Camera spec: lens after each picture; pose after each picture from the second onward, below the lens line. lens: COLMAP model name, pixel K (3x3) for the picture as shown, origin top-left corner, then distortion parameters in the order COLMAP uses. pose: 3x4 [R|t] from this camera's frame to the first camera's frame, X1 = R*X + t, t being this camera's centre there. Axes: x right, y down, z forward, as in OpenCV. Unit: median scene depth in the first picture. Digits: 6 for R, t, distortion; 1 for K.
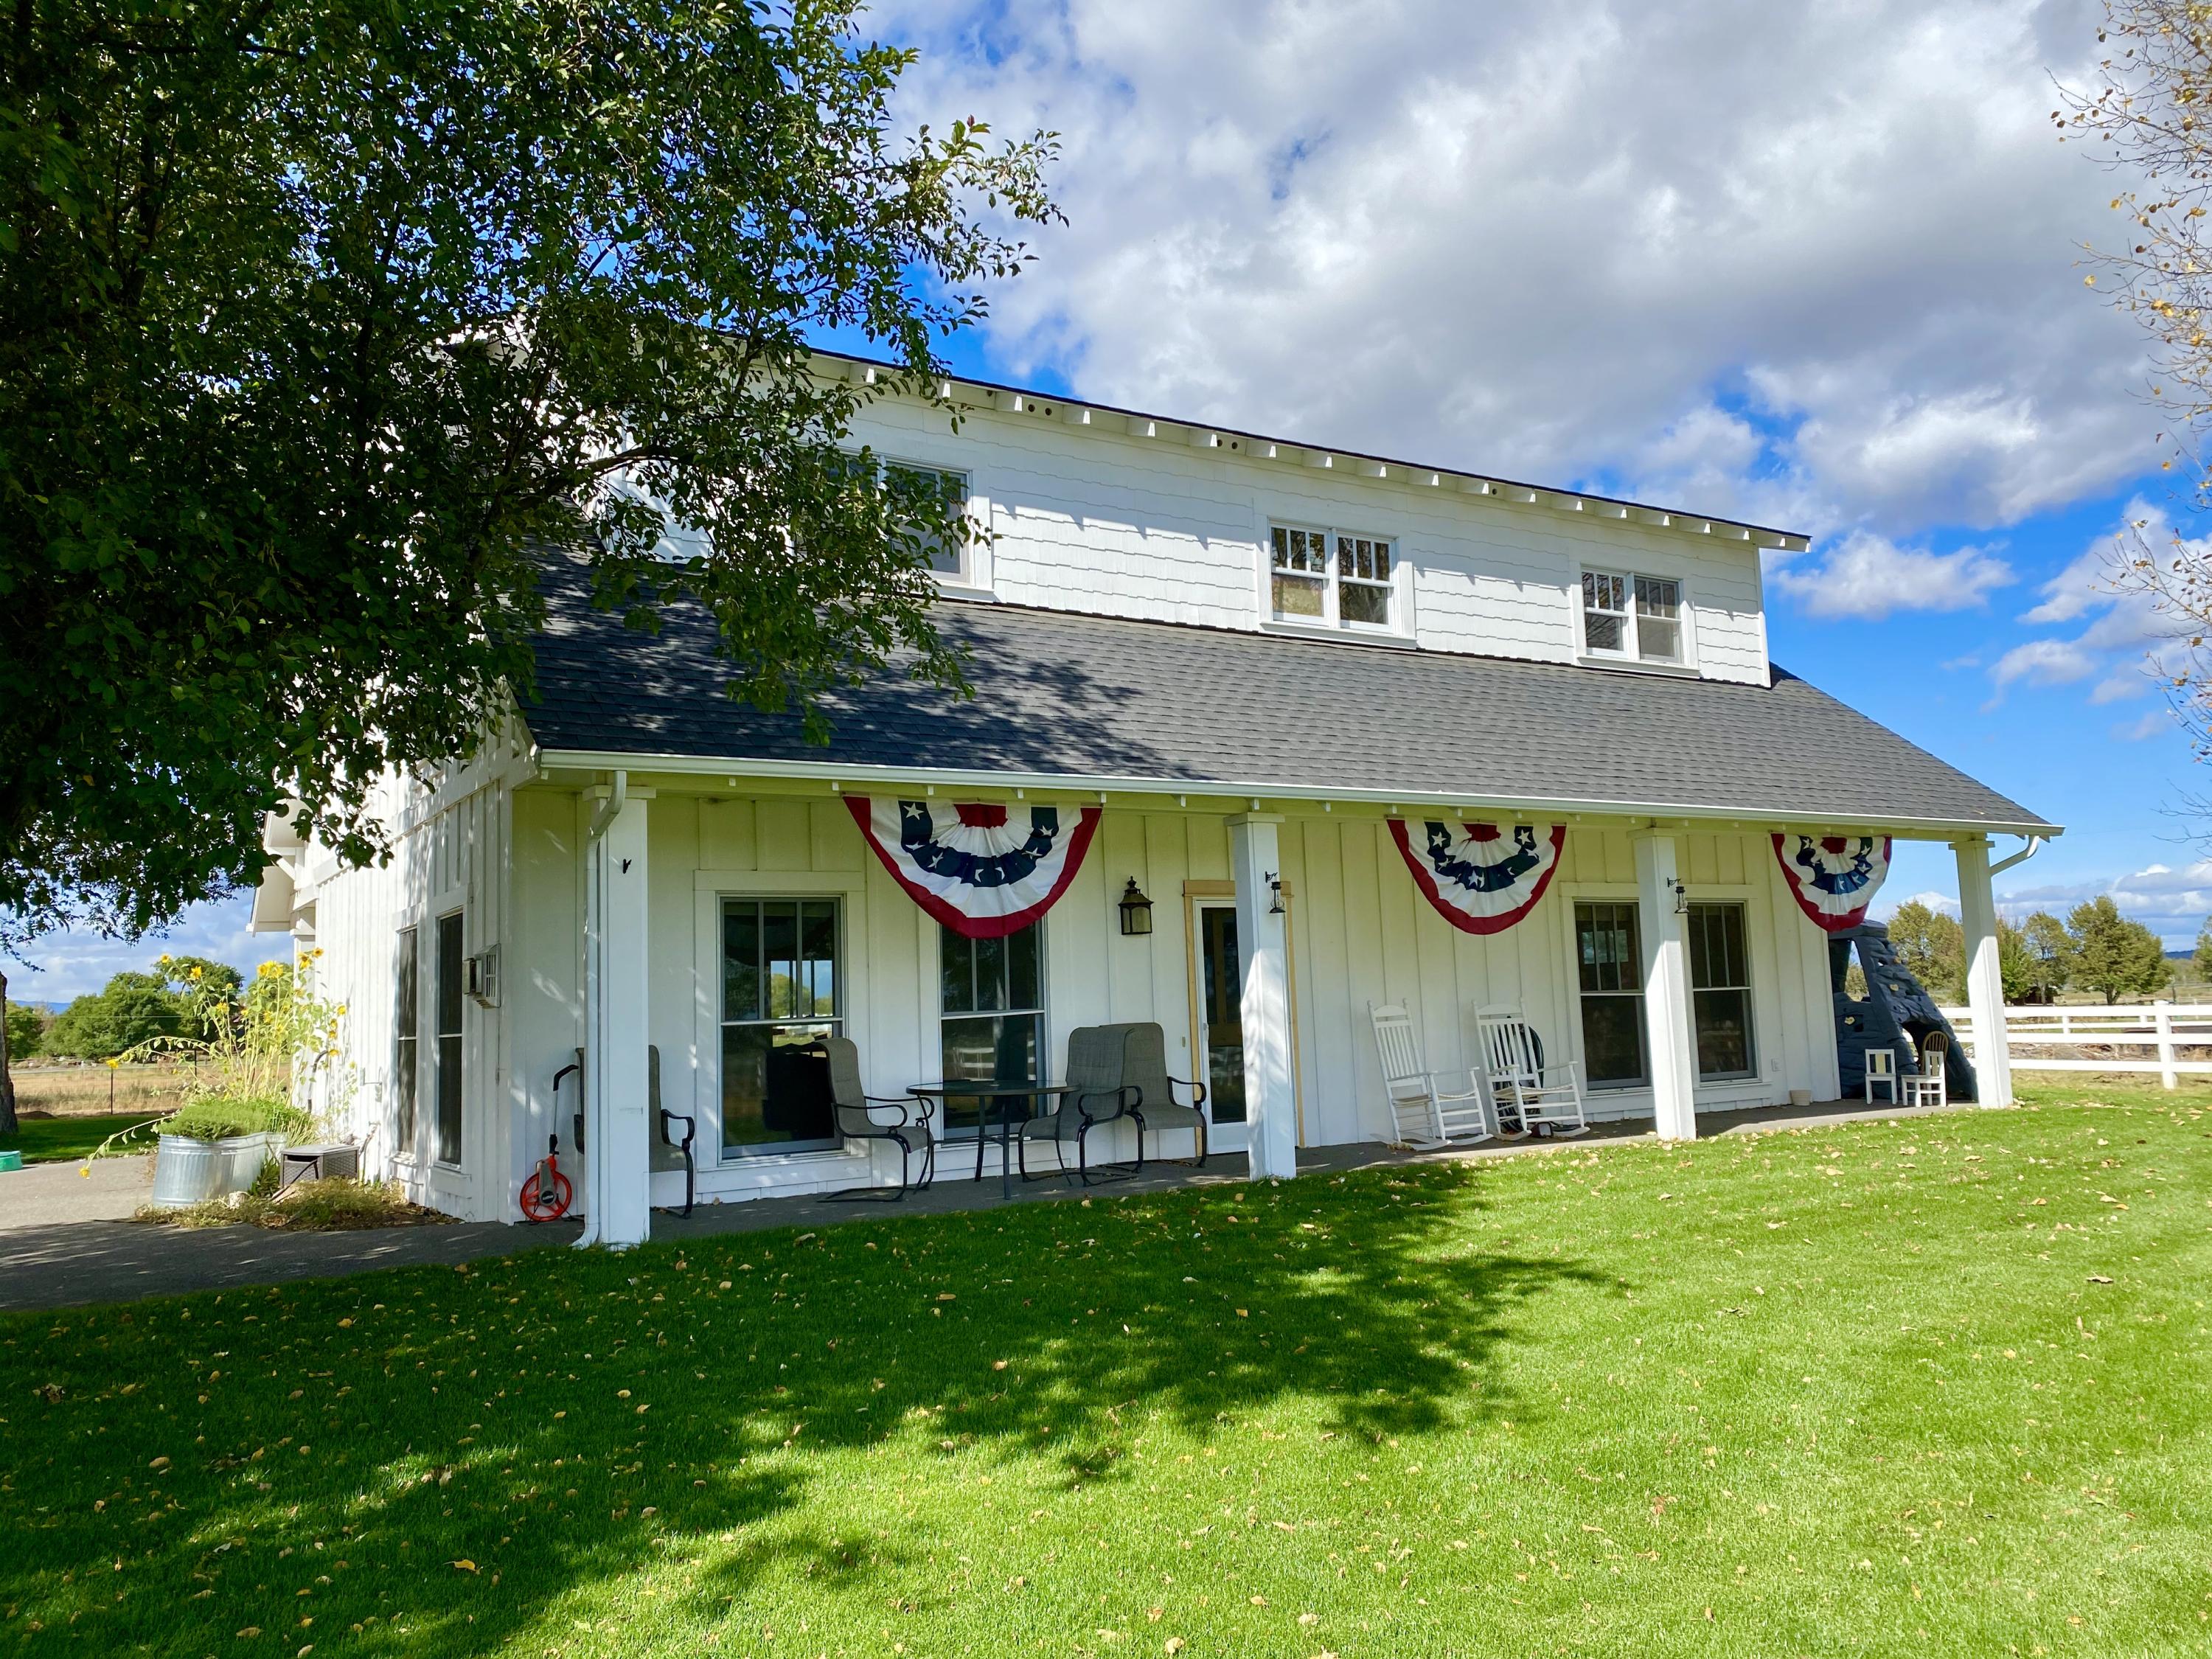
lens RADIAL K [[1664.9, 0, 1106.0], [0, 1664.9, 829.5], [0, 0, 1]] dist [0.289189, -0.226492]
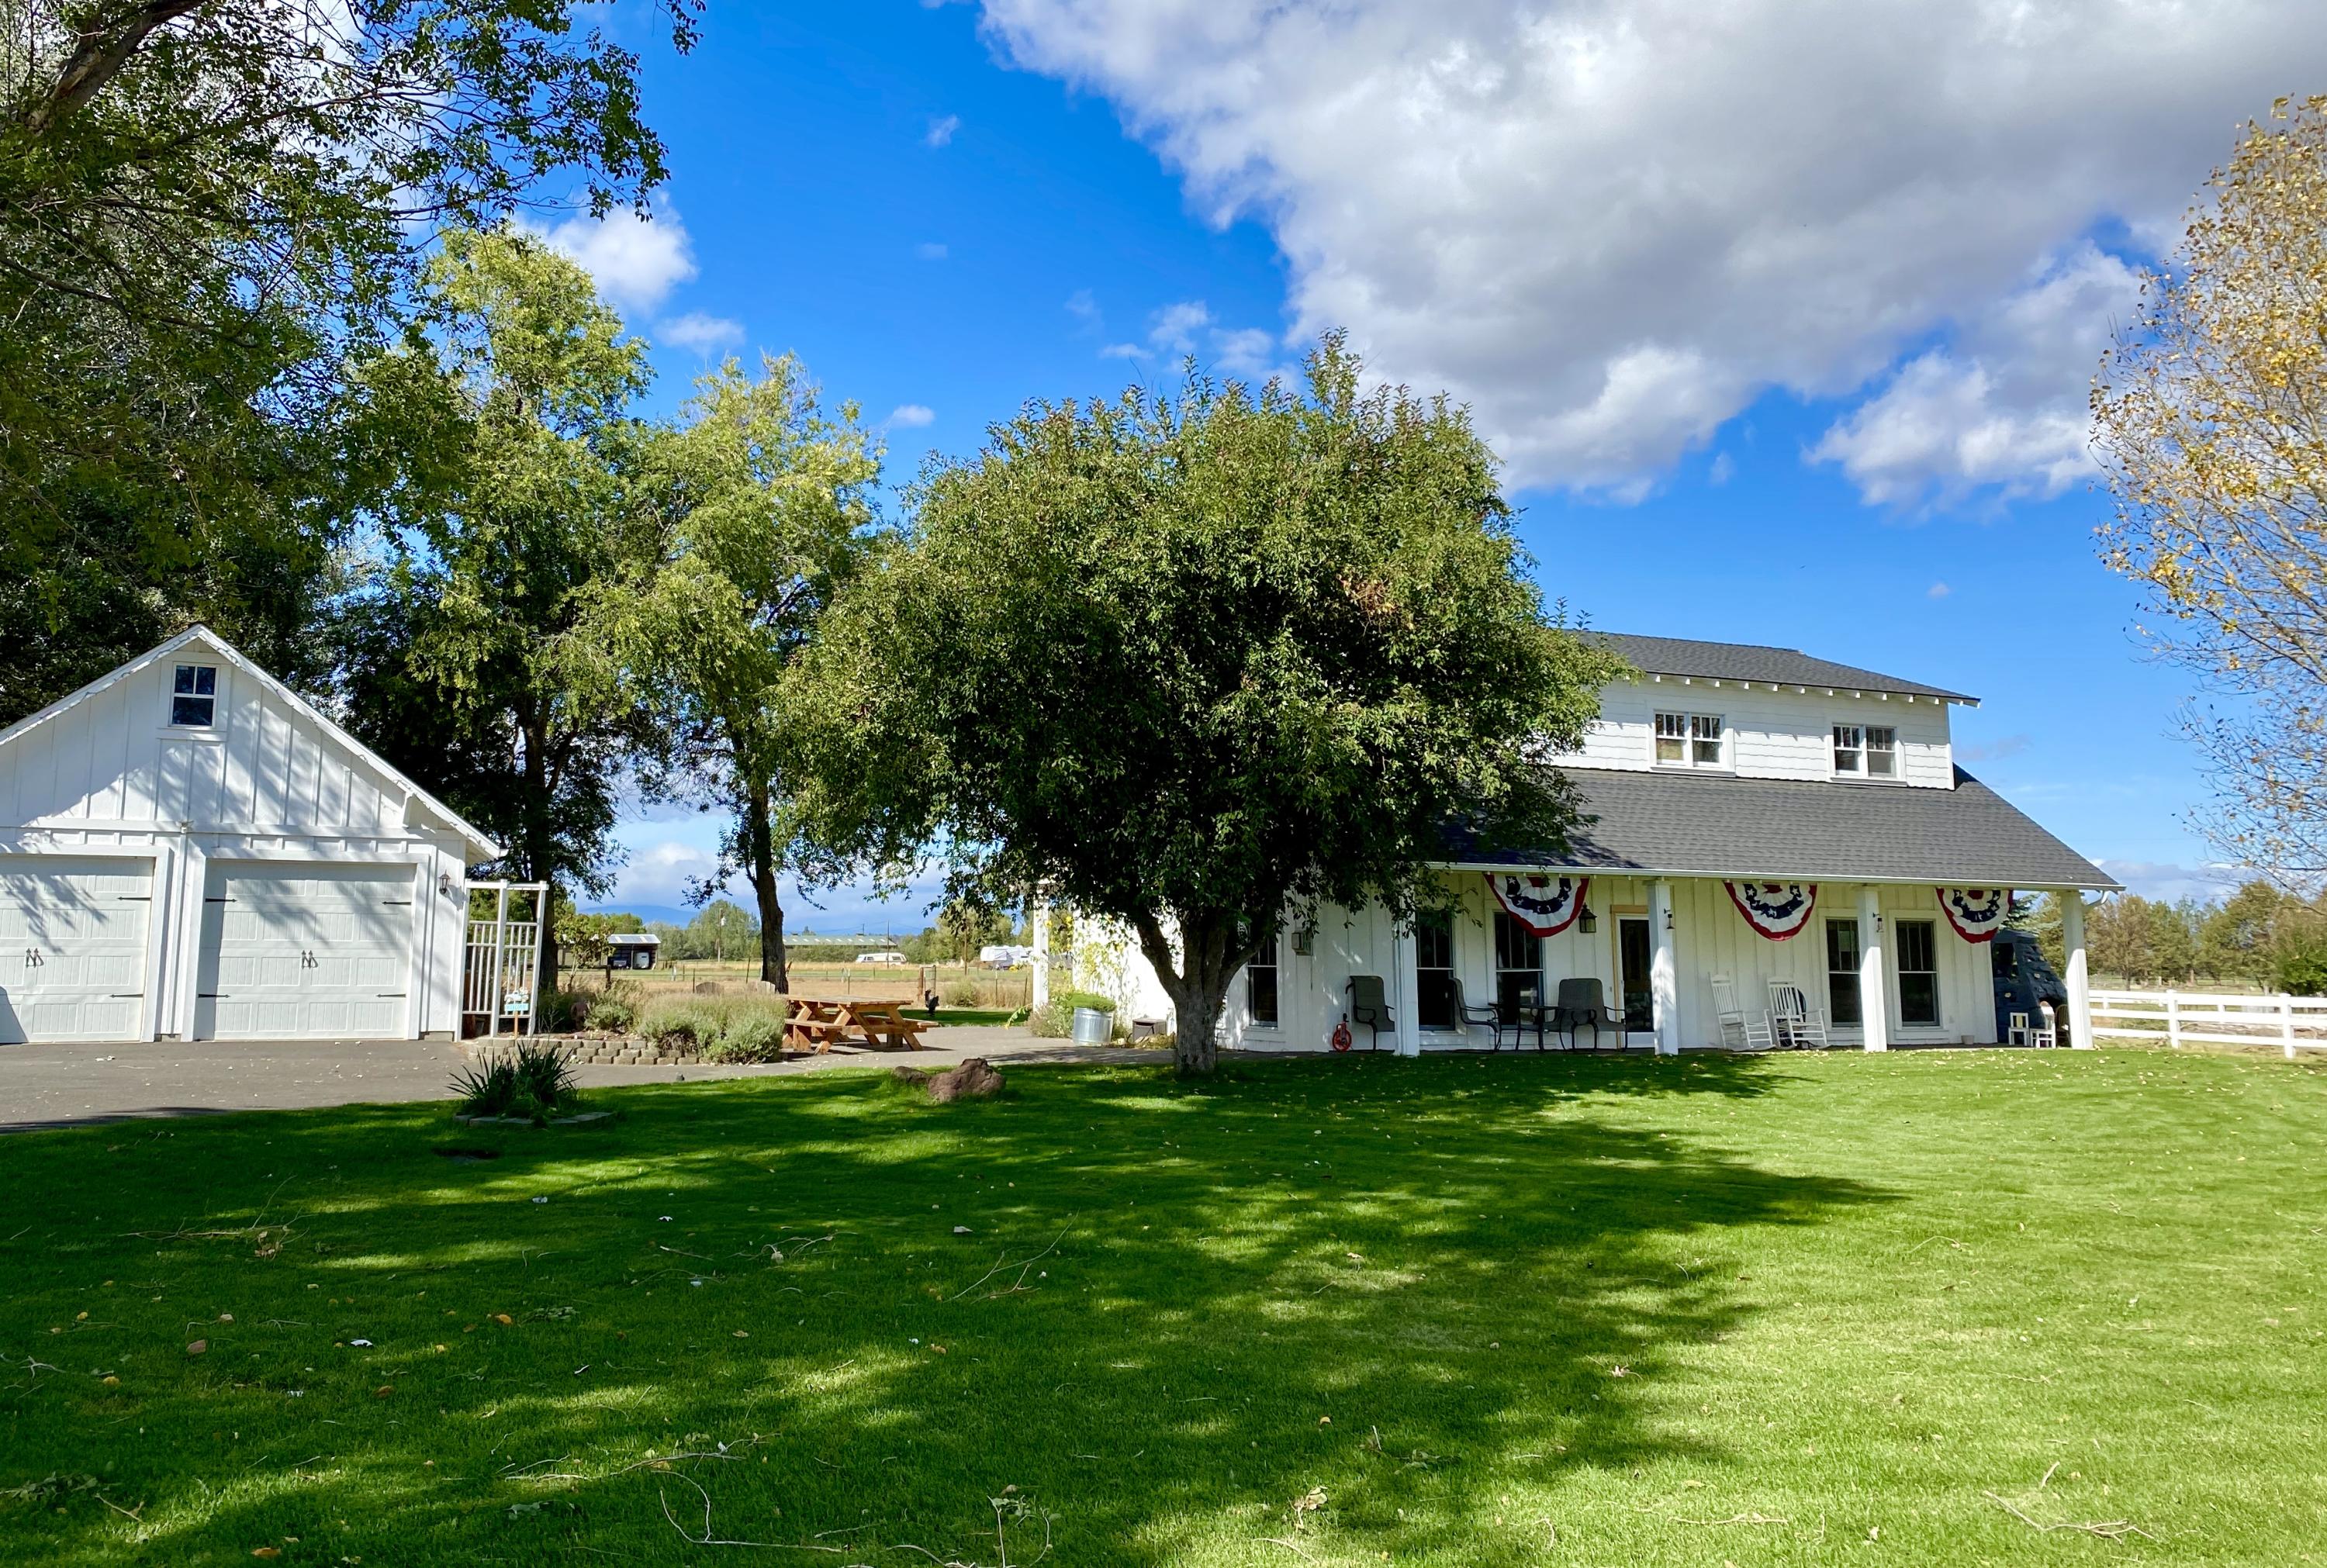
lens RADIAL K [[1758.5, 0, 1162.4], [0, 1758.5, 707.0], [0, 0, 1]] dist [0.128951, 0.001090]
pose [[0.993450, 0.023938, -0.111732, -0.228423], [-0.027628, 0.999119, -0.031590, -0.111208], [0.110877, 0.034470, 0.993236, -1.032025]]
